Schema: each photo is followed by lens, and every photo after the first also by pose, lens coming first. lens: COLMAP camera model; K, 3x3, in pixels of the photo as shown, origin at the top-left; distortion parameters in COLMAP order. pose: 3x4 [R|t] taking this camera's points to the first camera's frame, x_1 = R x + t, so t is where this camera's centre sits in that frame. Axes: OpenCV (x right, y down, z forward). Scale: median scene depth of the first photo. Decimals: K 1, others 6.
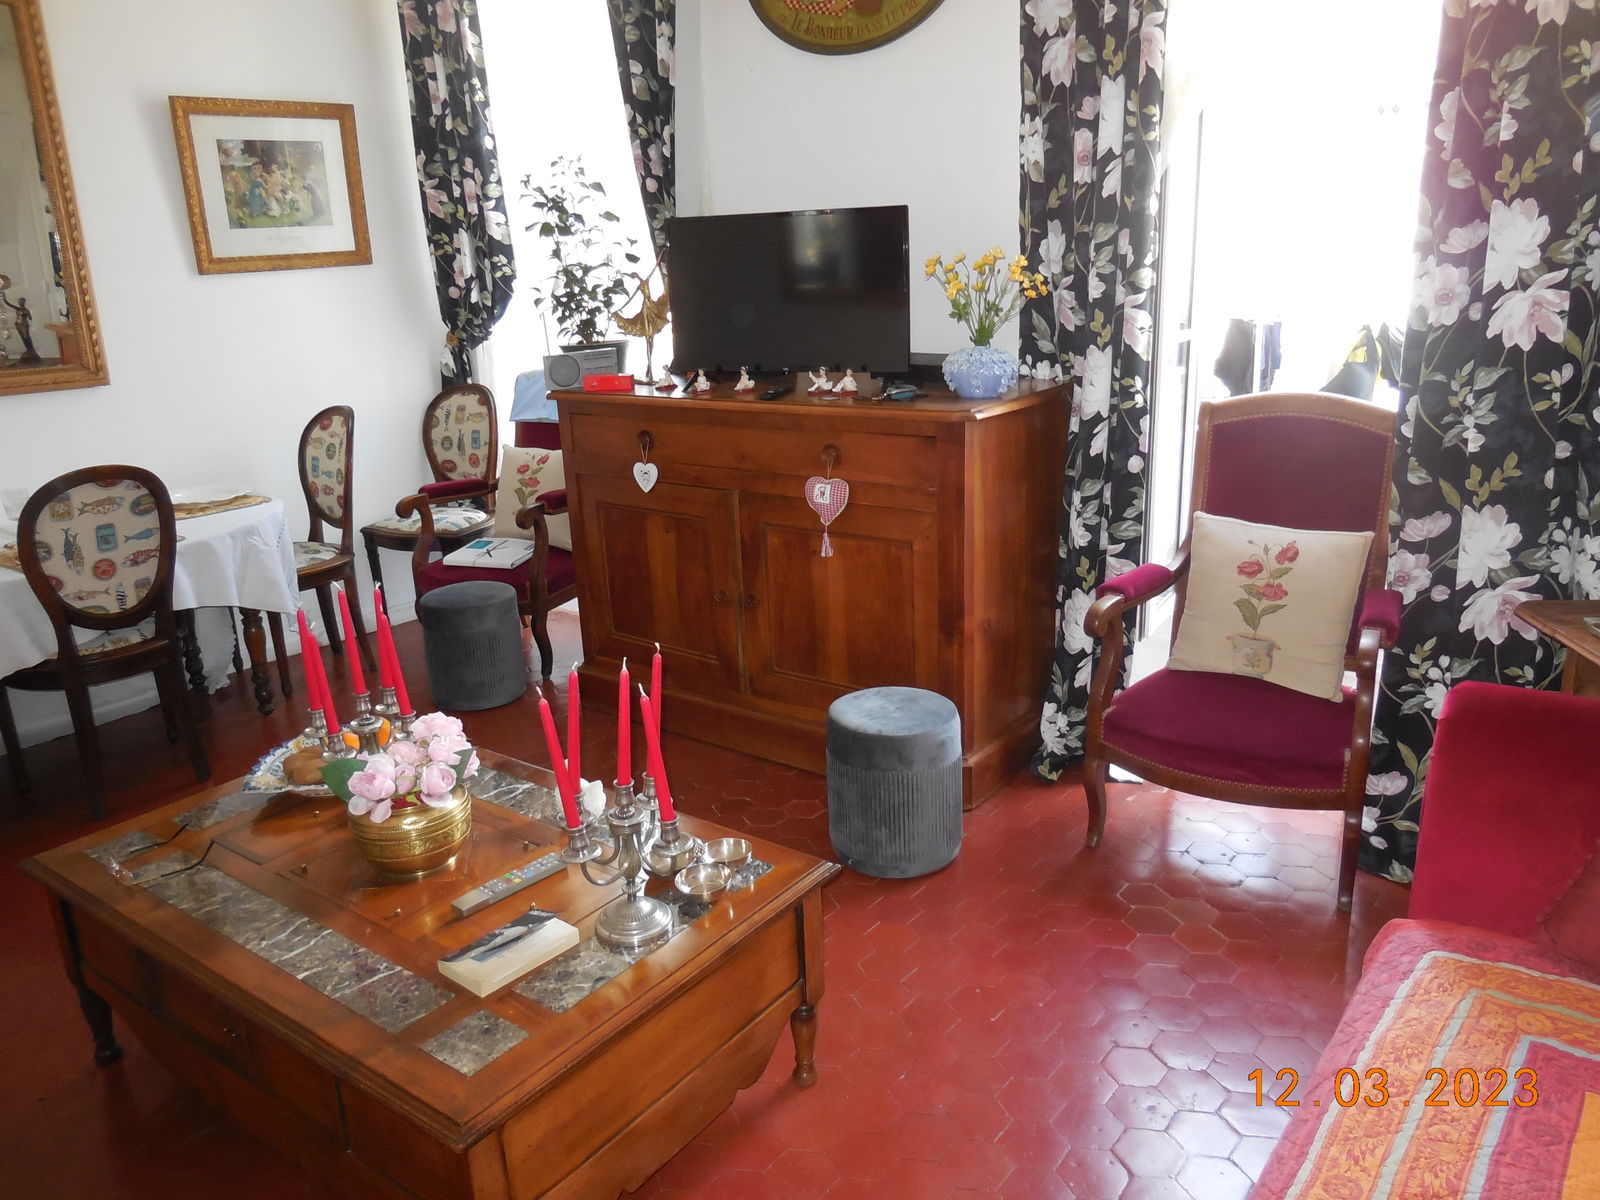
lens RADIAL K [[1170.9, 0, 800.0], [0, 1170.9, 600.0], [0, 0, 1]] dist [-0.004868, 0.002855]
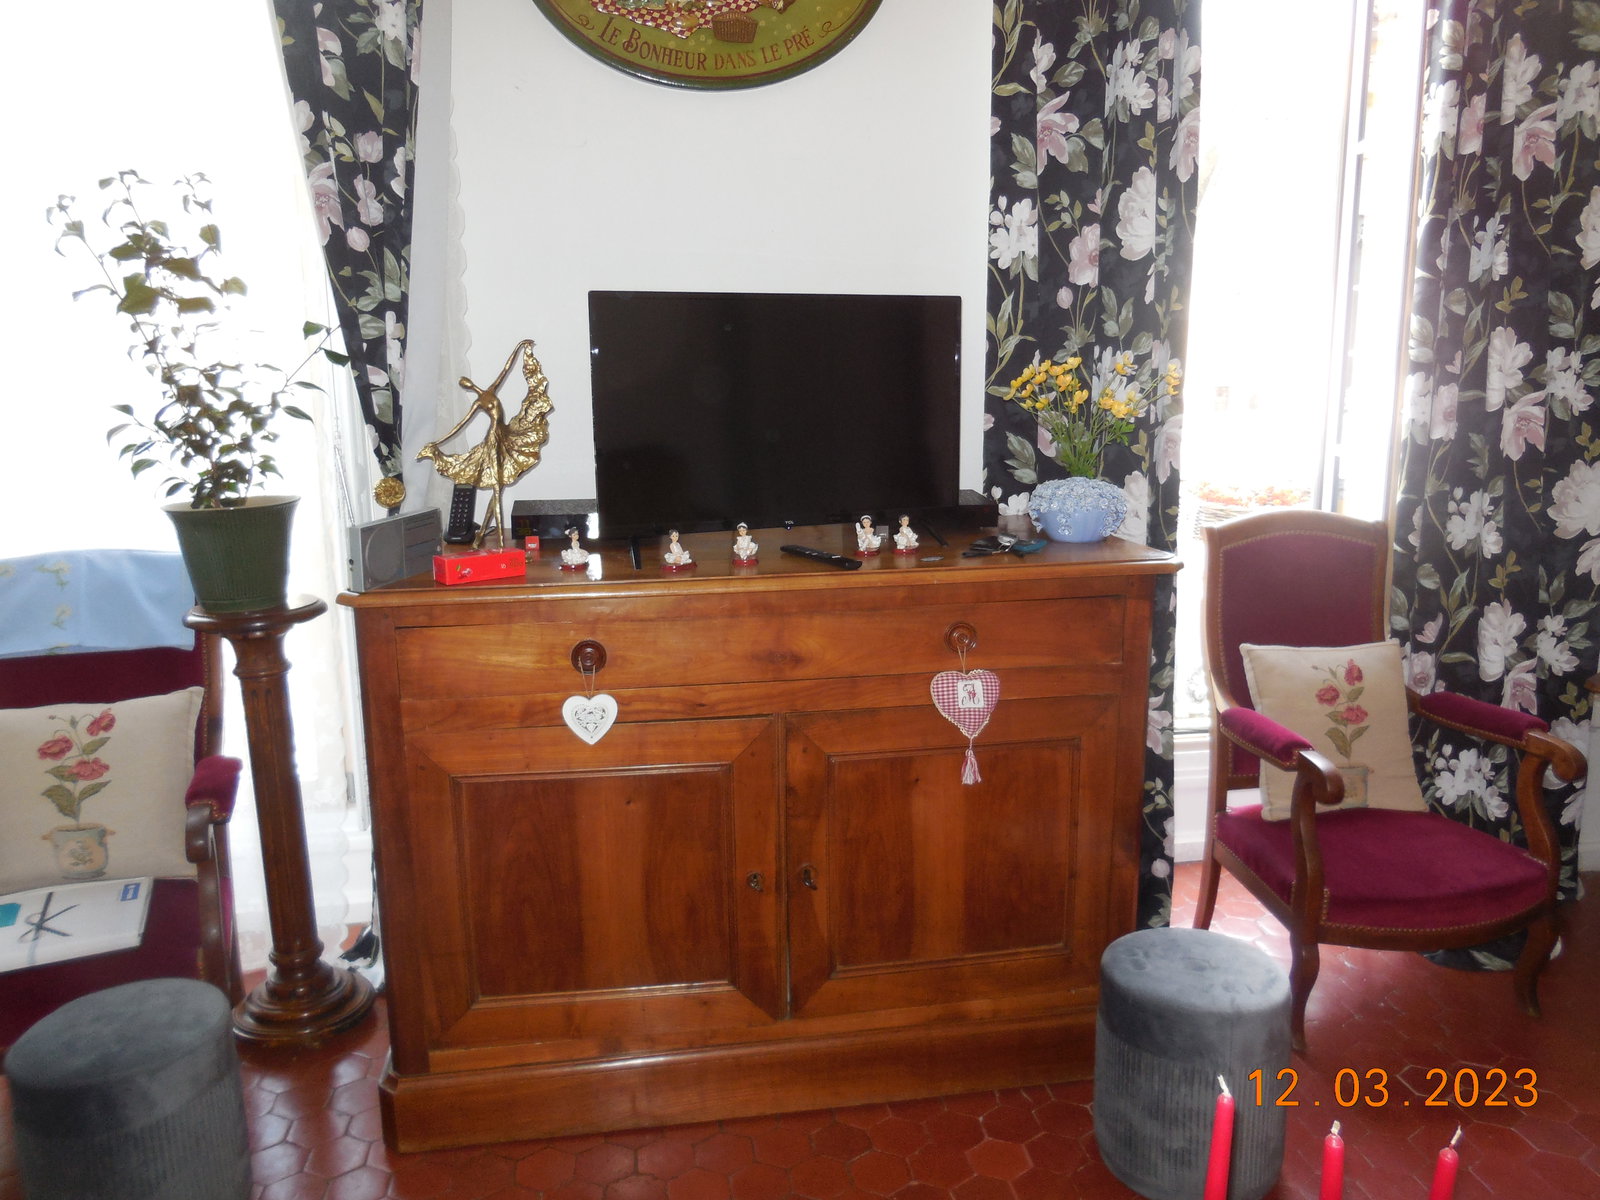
lens RADIAL K [[1170.9, 0, 800.0], [0, 1170.9, 600.0], [0, 0, 1]] dist [-0.004868, 0.002855]
pose [[0.692577, -0.111726, 0.712639, -0.534269], [0.188414, 0.981655, -0.029208, -0.143768], [-0.696302, 0.154500, 0.700923, 0.574505]]
